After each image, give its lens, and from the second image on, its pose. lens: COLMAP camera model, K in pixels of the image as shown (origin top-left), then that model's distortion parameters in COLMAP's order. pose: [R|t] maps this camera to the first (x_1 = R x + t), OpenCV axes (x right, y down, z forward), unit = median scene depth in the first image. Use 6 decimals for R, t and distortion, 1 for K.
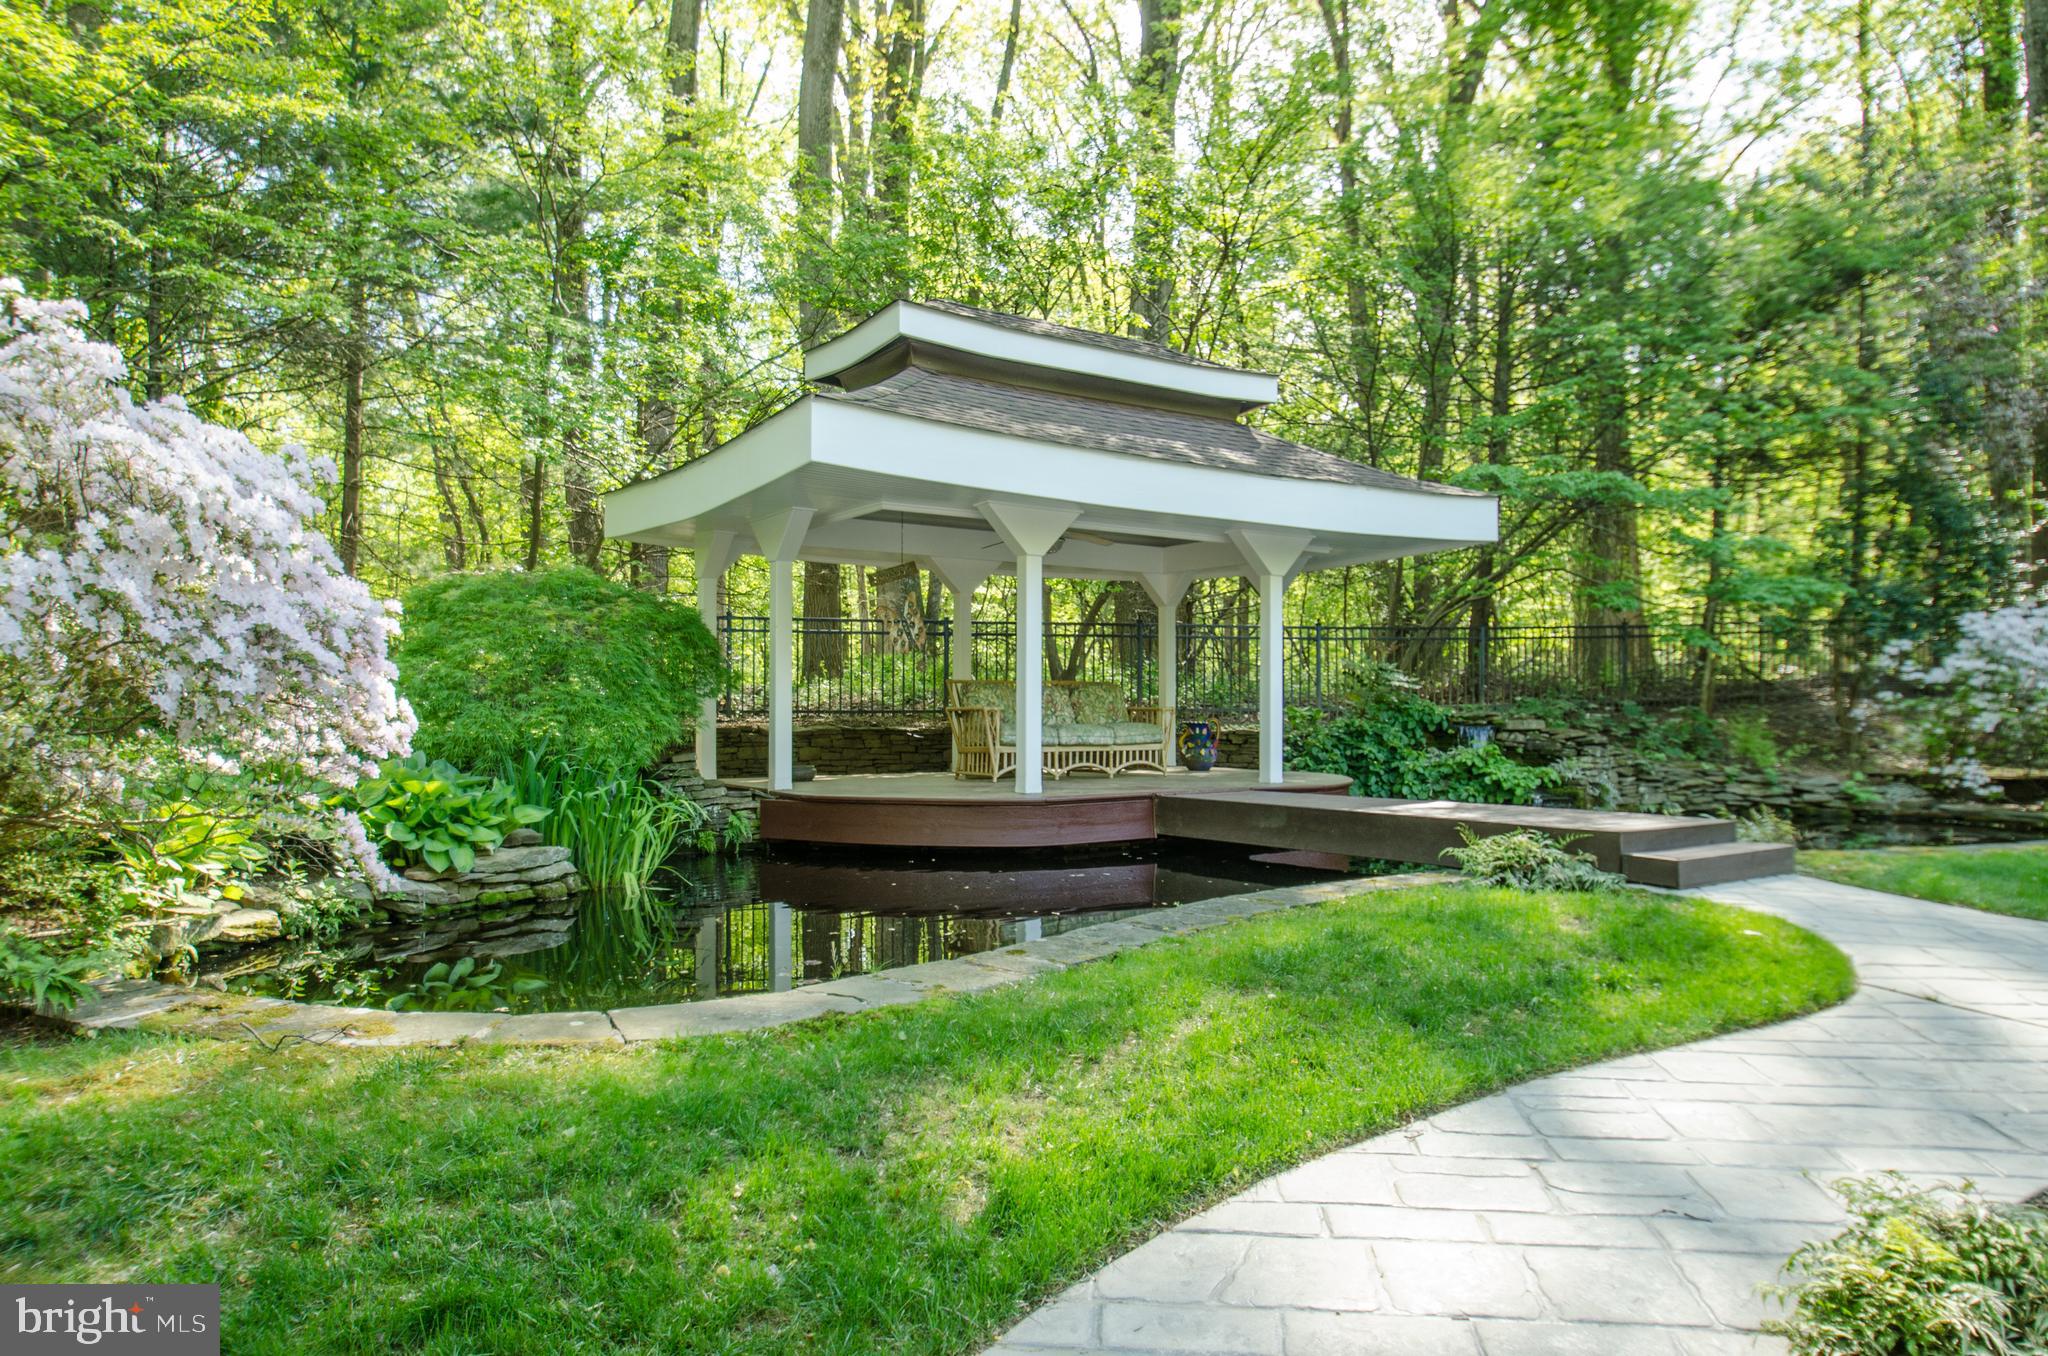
lens RADIAL K [[1287.1, 0, 1024.0], [0, 1287.1, 678.0], [0, 0, 1]] dist [-0.027995, 0.003519]
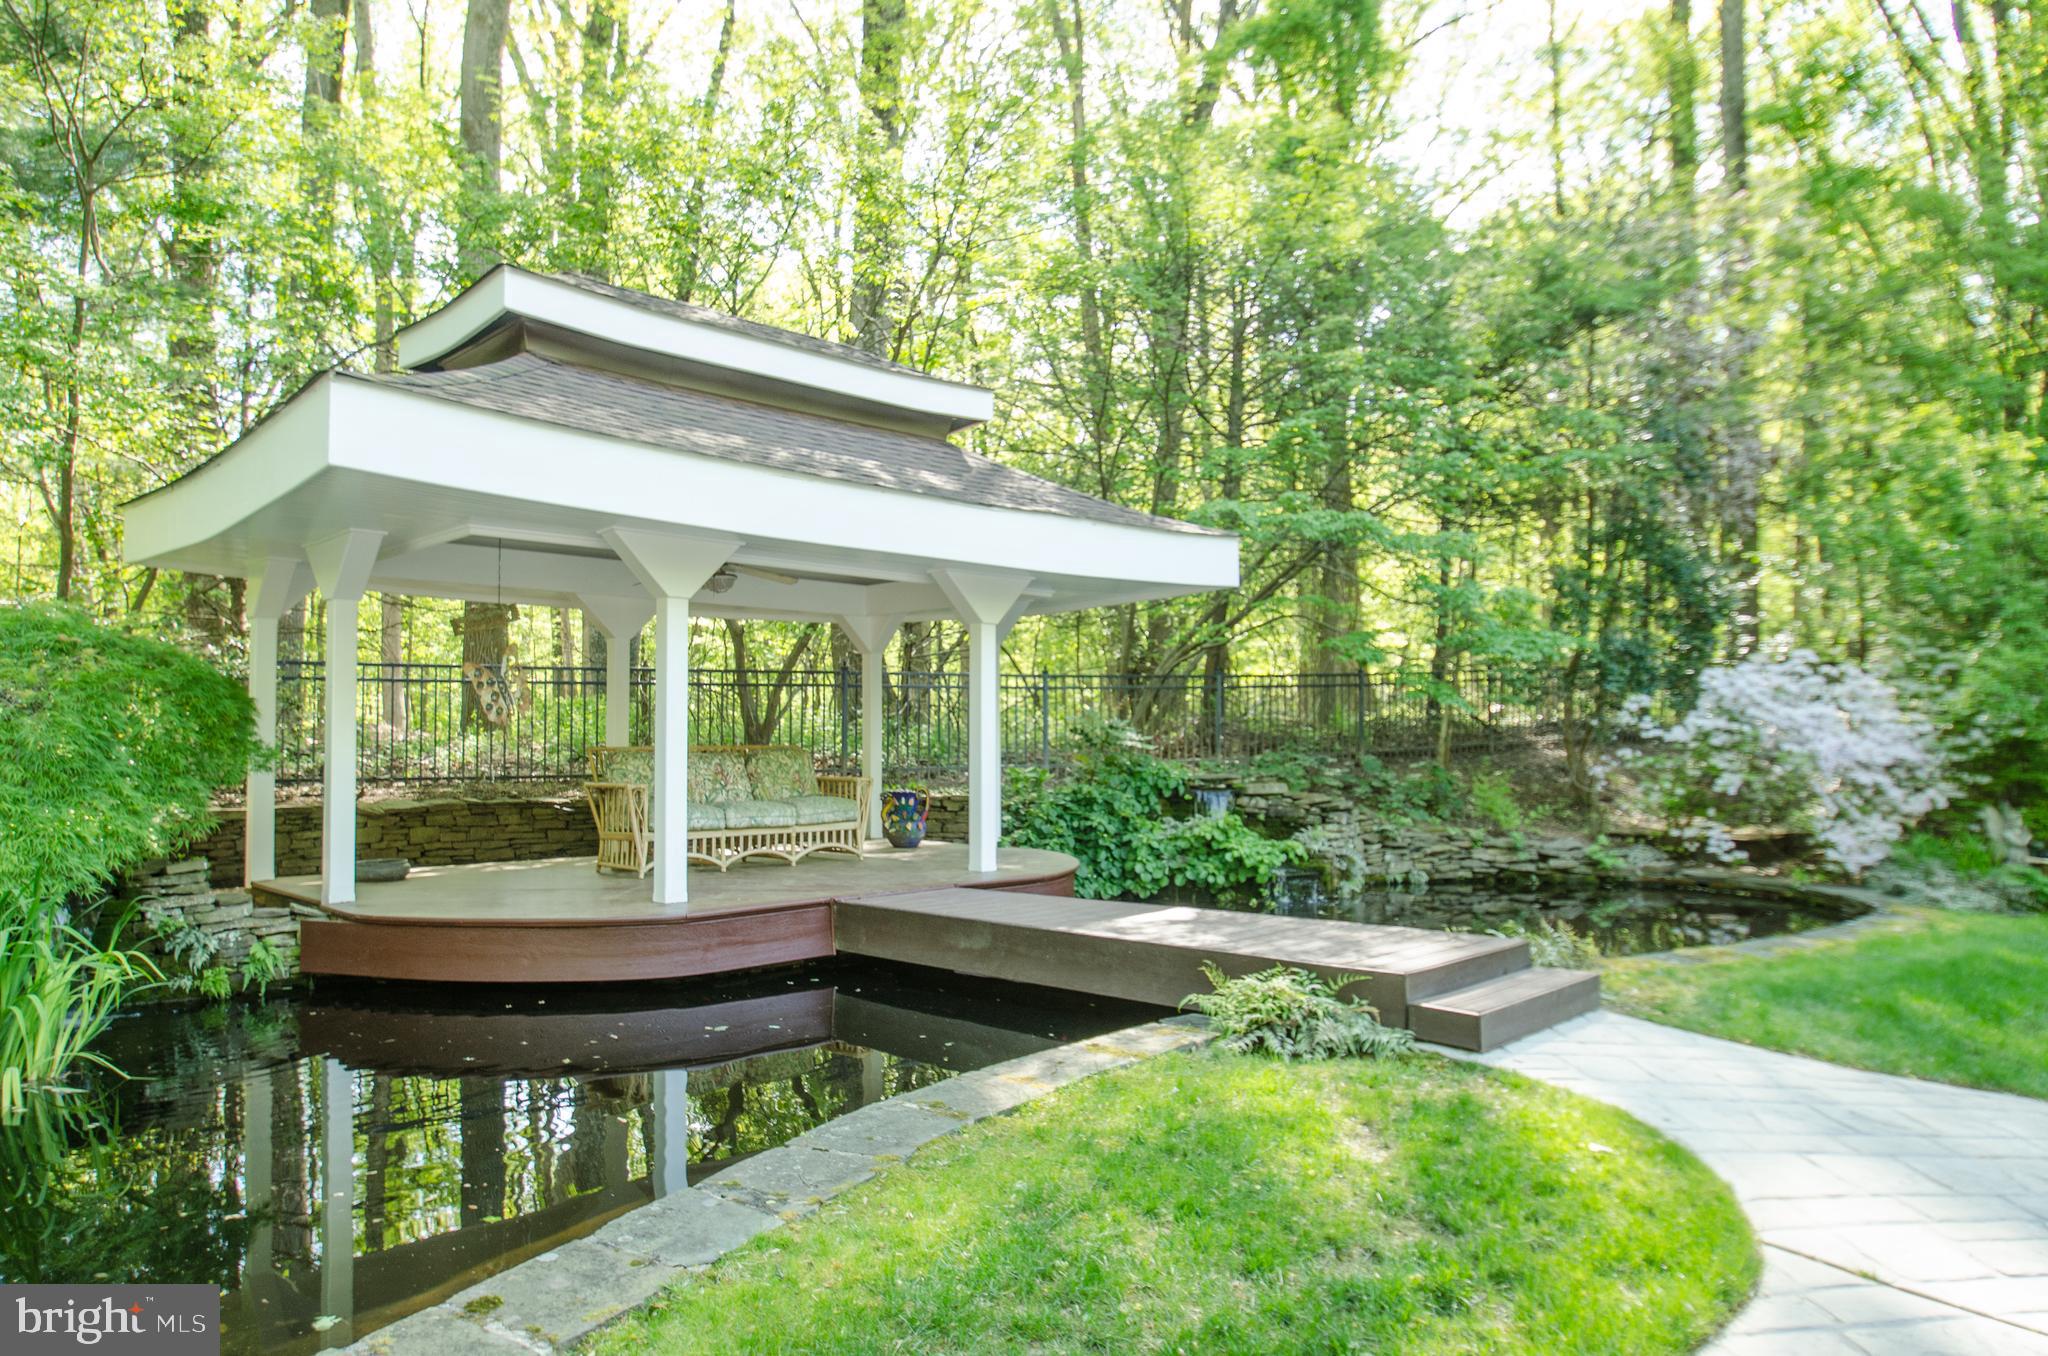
lens RADIAL K [[1287.1, 0, 1024.0], [0, 1287.1, 678.0], [0, 0, 1]] dist [-0.027995, 0.003519]
pose [[0.980336, 0.003159, 0.197312, 0.045594], [0.001434, 0.999731, -0.023131, -0.021373], [-0.197332, 0.022959, 0.980068, 0.147946]]
